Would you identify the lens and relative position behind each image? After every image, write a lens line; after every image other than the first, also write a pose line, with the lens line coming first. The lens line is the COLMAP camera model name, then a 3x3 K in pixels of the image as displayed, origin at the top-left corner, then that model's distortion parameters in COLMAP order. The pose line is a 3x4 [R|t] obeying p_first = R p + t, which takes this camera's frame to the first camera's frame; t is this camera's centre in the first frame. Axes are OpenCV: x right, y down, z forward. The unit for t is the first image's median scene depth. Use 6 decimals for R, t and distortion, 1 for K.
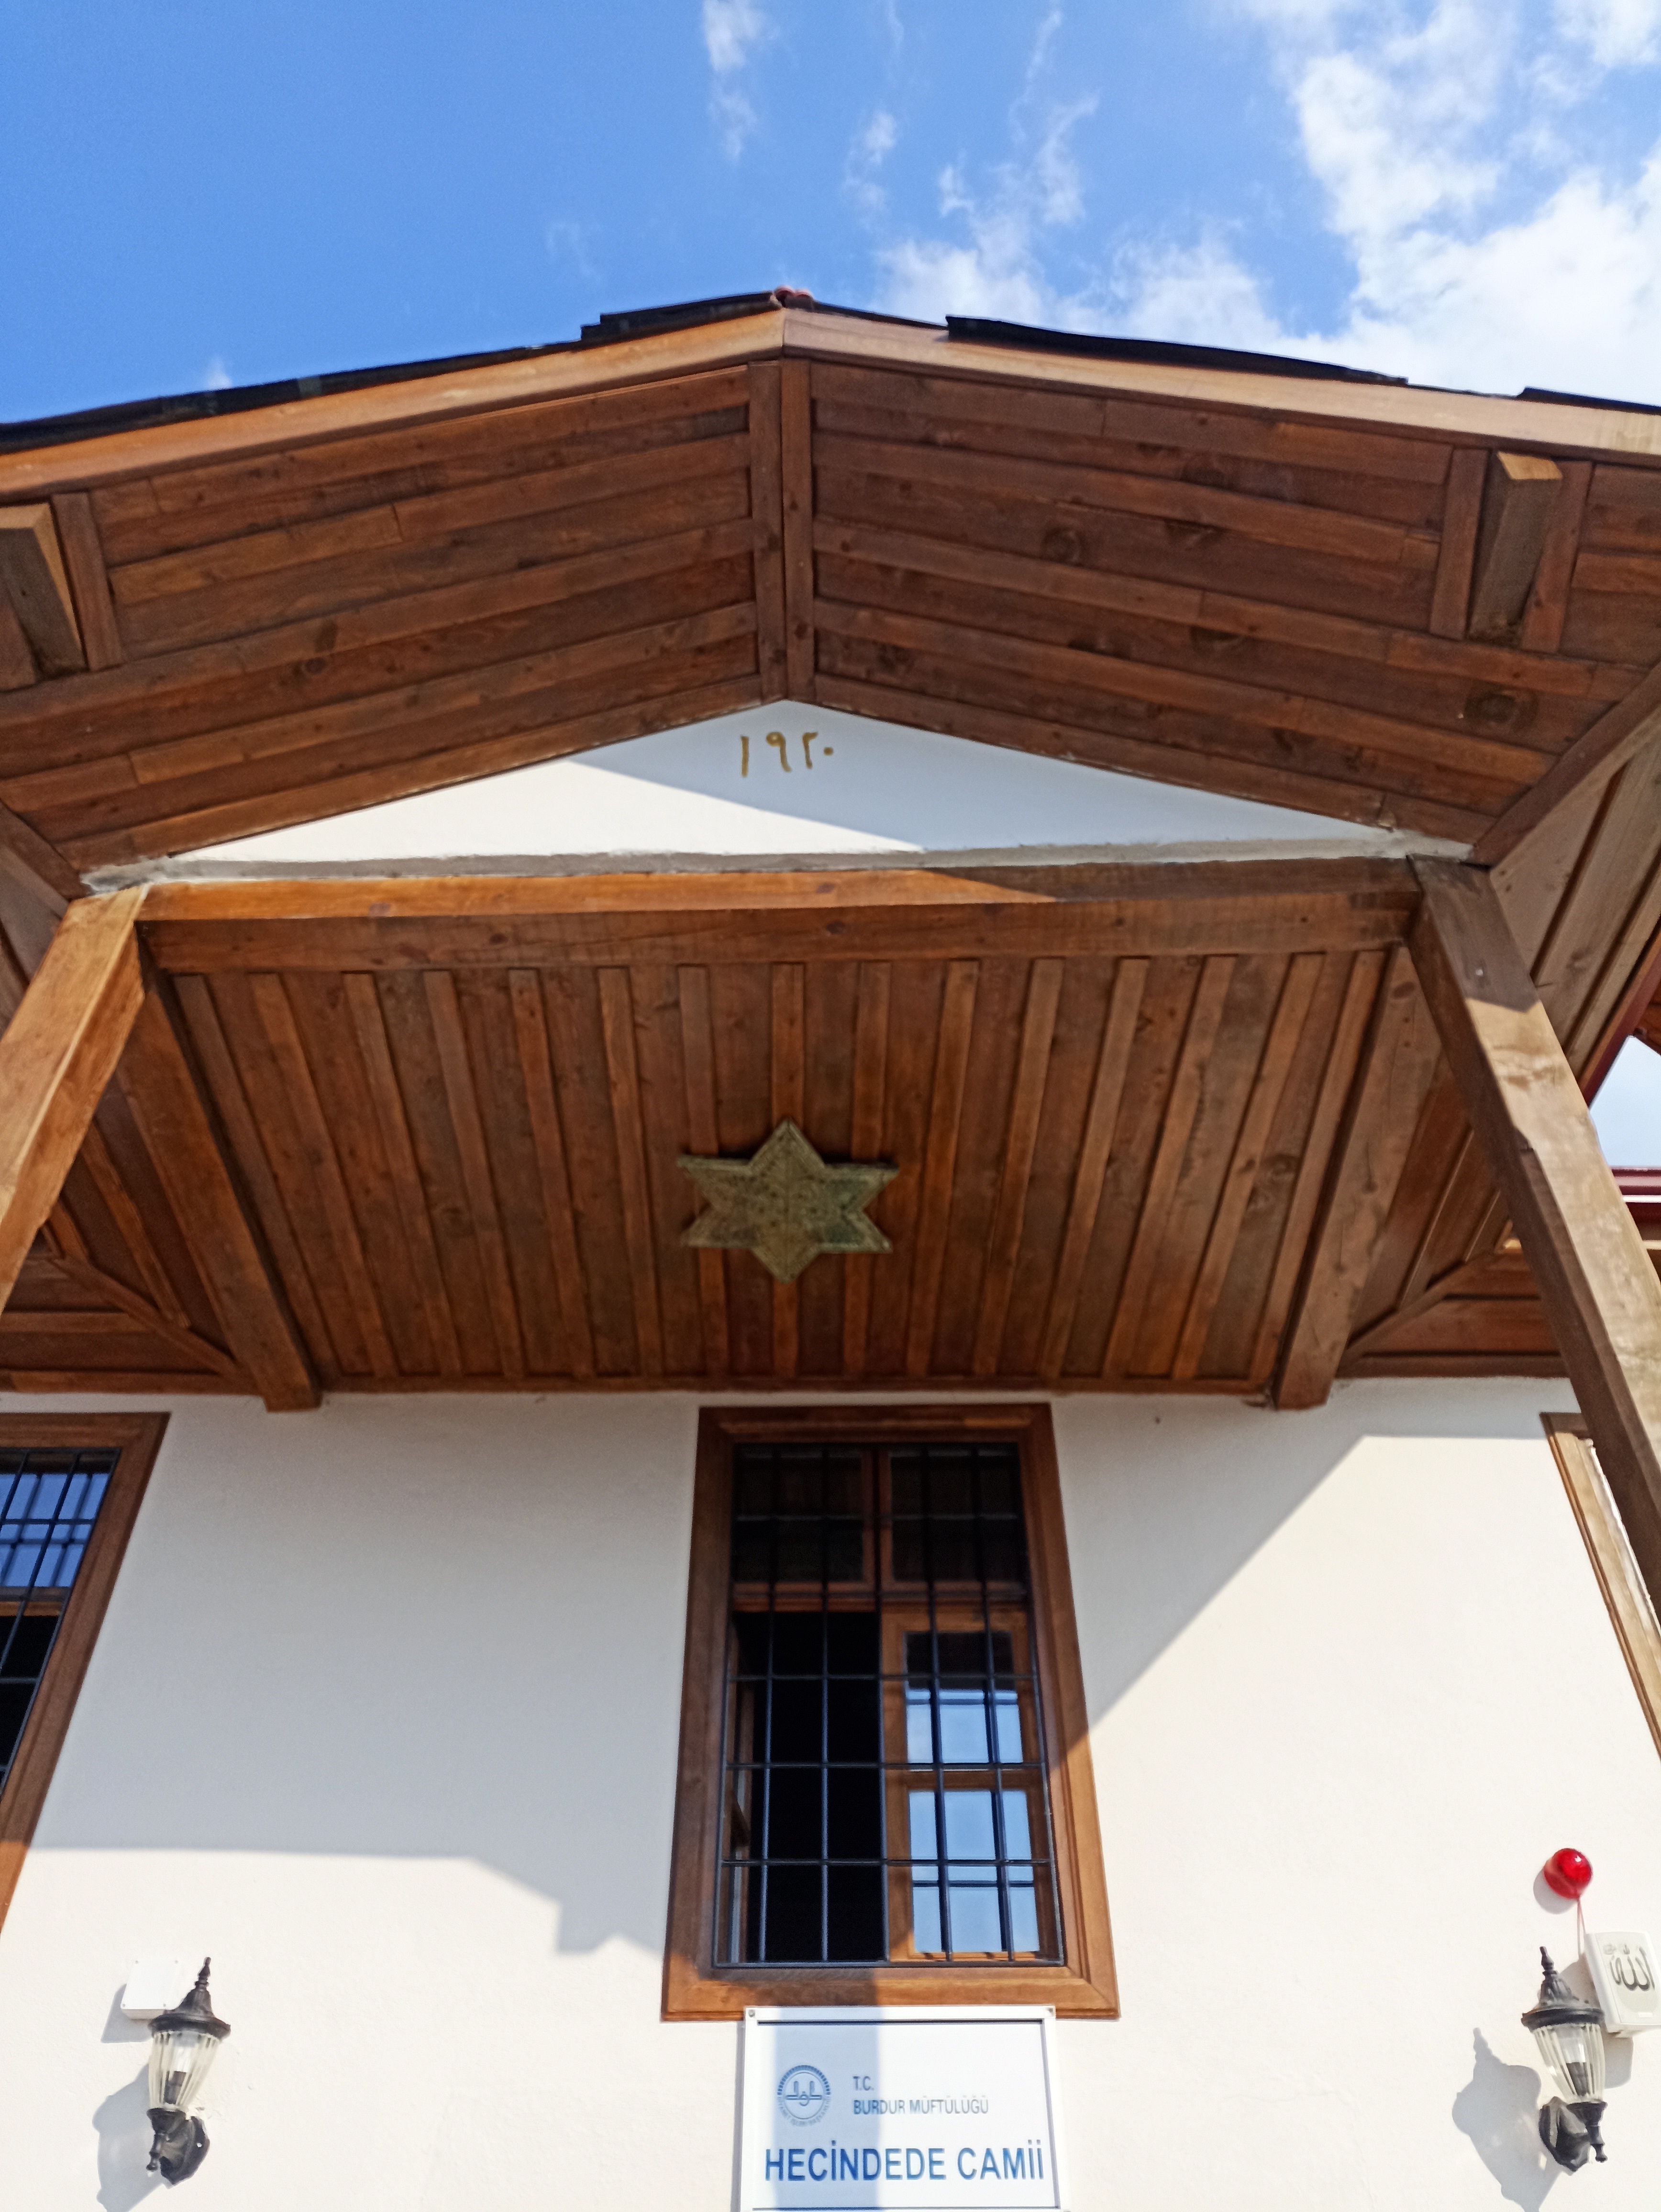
lens RADIAL K [[1624.0, 0, 821.8], [0, 1624.0, 1126.0], [0, 0, 1]] dist [0.047096, -0.055515]
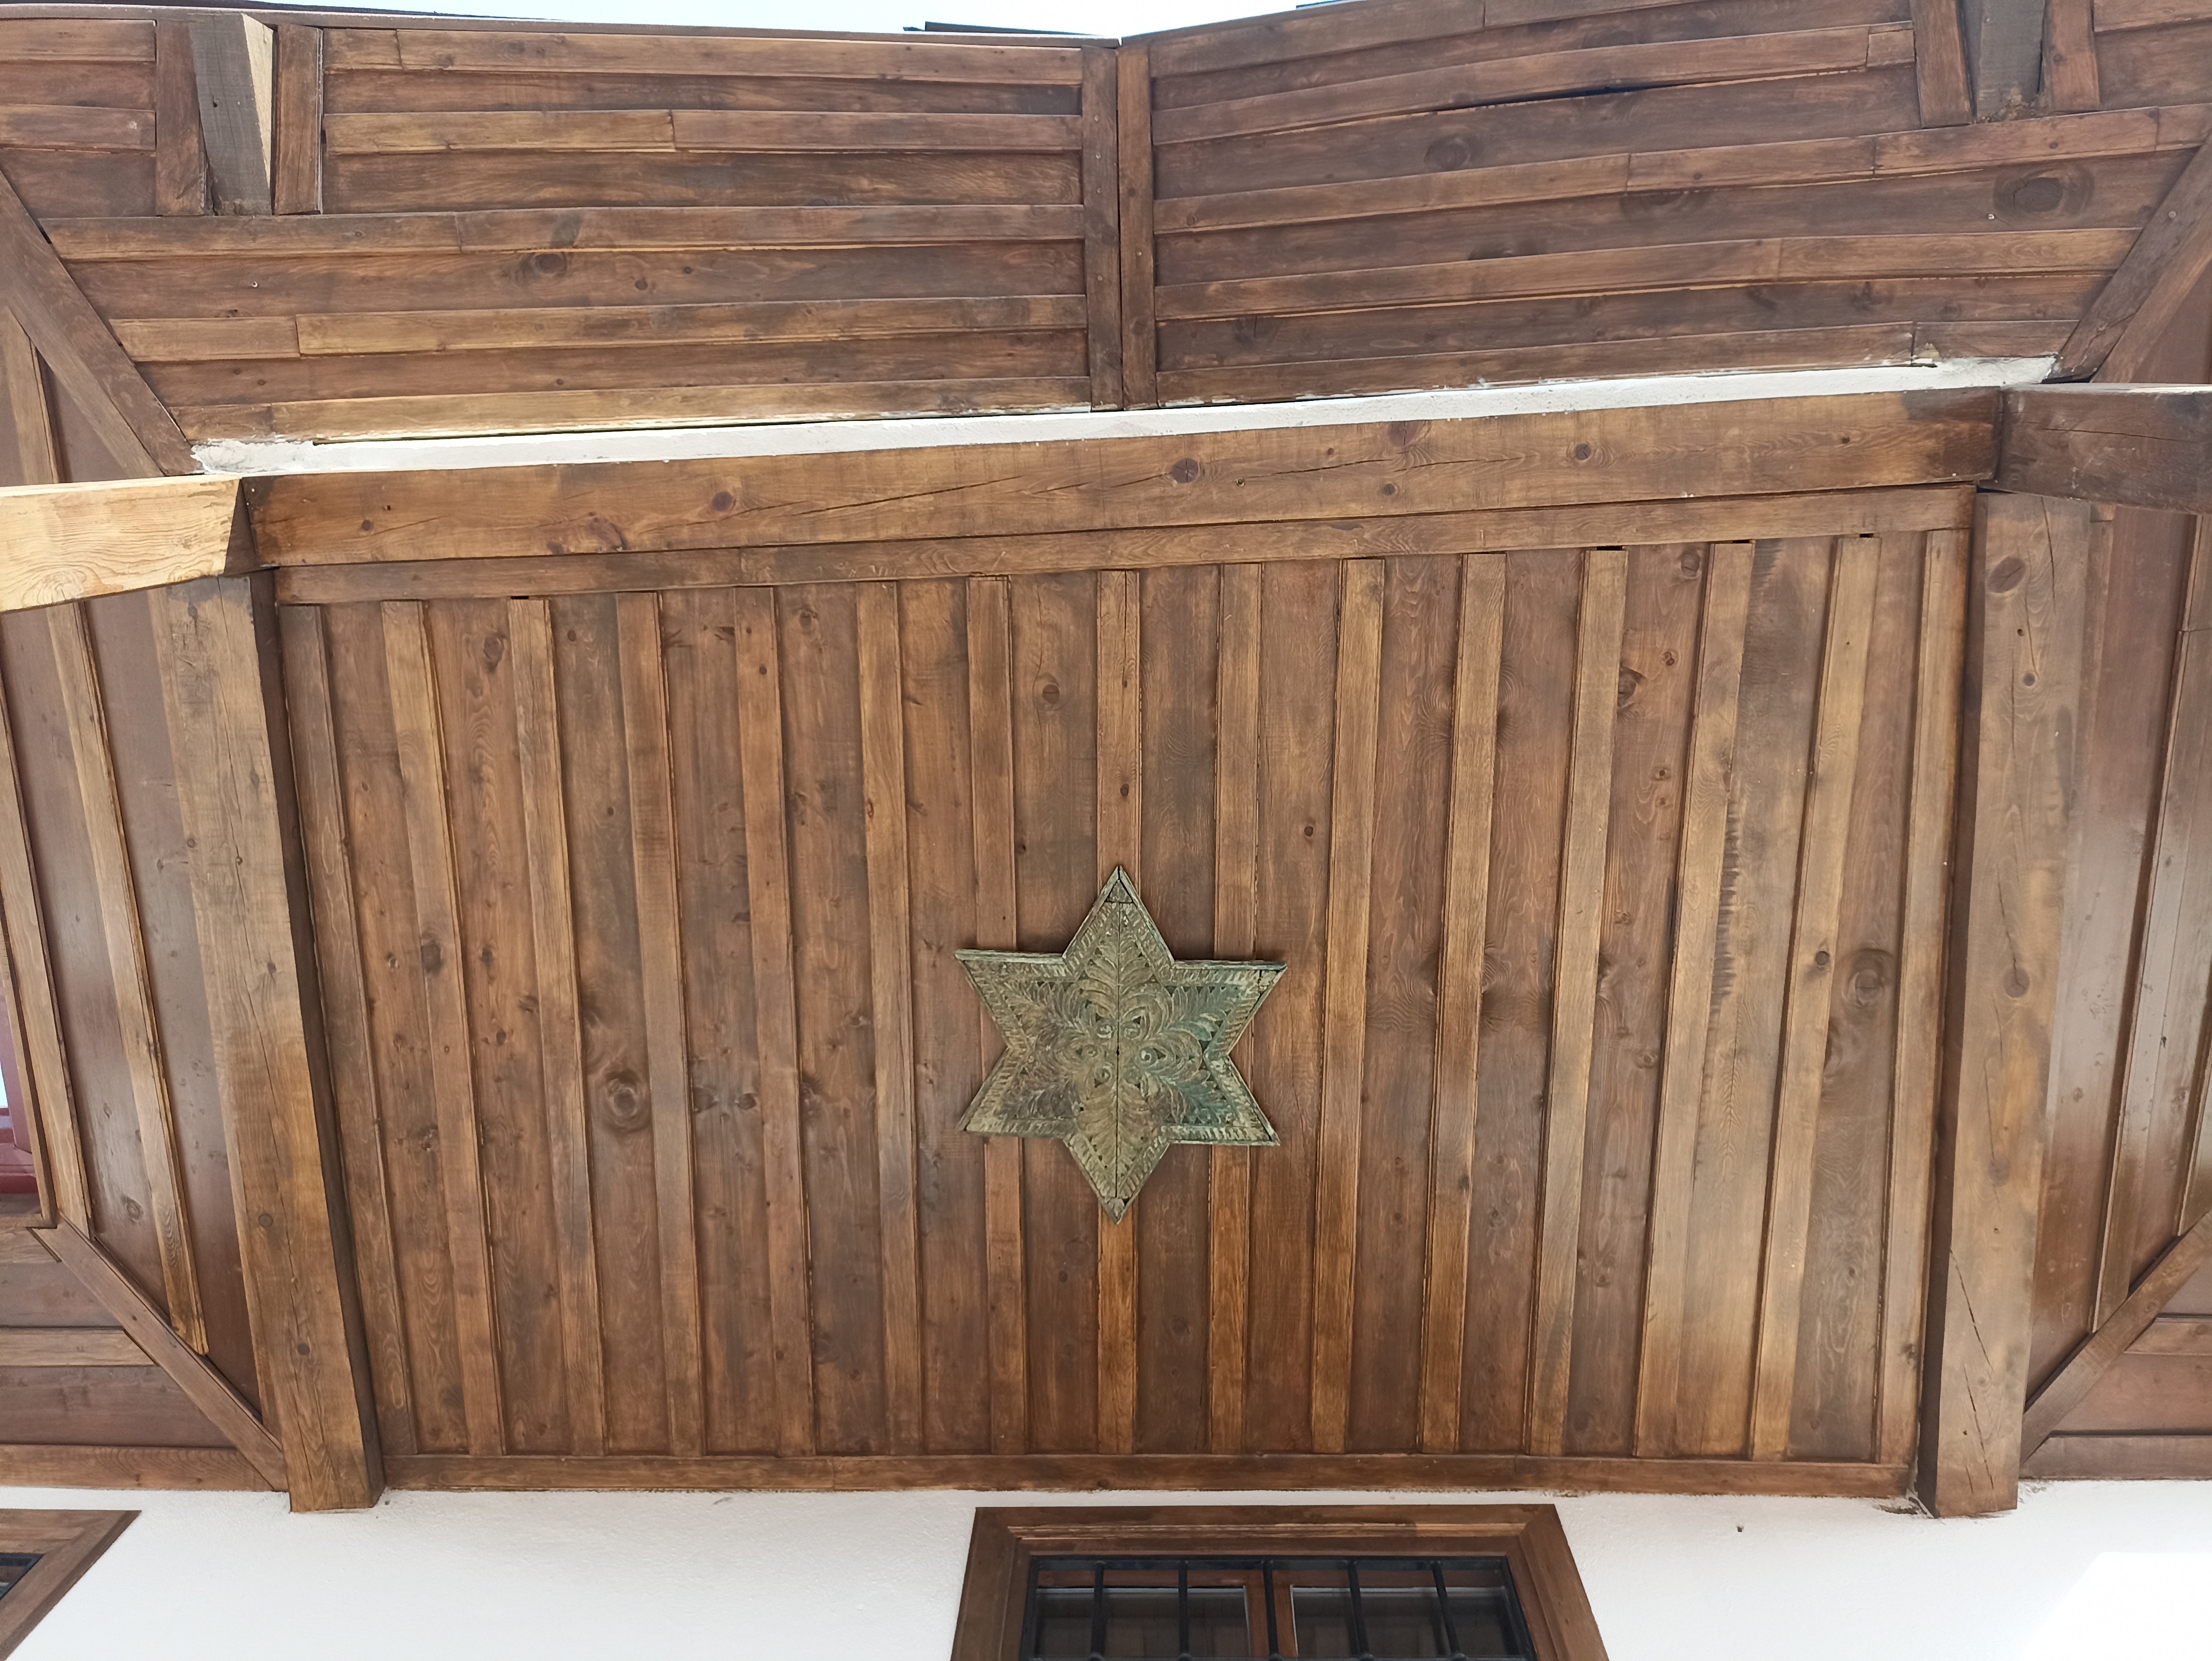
lens RADIAL K [[1624.0, 0, 1103.2], [0, 1624.0, 819.3], [0, 0, 1]] dist [0.047096, -0.055515]
pose [[0.999049, -0.009445, -0.042558, 0.001502], [-0.015360, 0.837374, -0.546415, 0.350396], [0.040798, 0.546549, 0.836433, 0.413761]]
